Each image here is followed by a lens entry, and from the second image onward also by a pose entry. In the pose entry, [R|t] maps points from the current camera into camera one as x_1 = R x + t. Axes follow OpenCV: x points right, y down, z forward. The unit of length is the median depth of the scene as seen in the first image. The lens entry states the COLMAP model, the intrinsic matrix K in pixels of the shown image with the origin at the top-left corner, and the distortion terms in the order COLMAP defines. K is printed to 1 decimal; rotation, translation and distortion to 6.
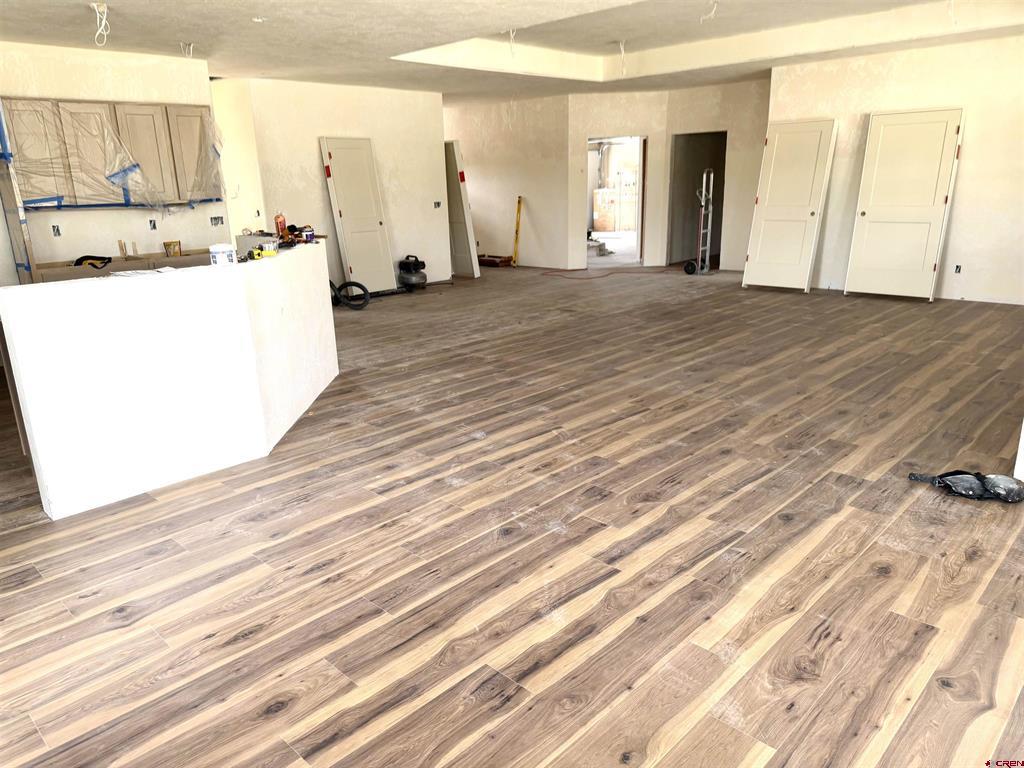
lens RADIAL K [[733.4, 0, 512.0], [0, 733.4, 384.0], [0, 0, 1]] dist [0.057268, -0.061708]
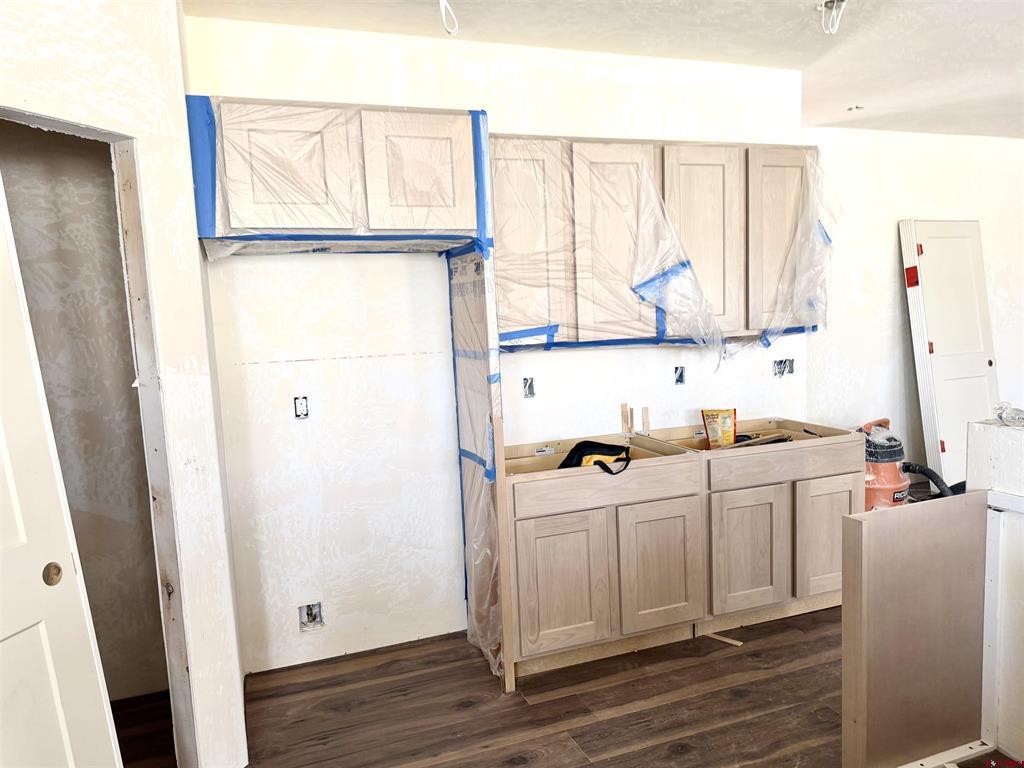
lens RADIAL K [[727.8, 0, 513.1], [0, 727.8, 388.5], [0, 0, 1]] dist [0.070668, -0.096417]
pose [[0.901381, 0.034265, -0.431668, -0.400952], [-0.099889, 0.986432, -0.130281, -0.137325], [0.421348, 0.160552, 0.892575, 0.531620]]
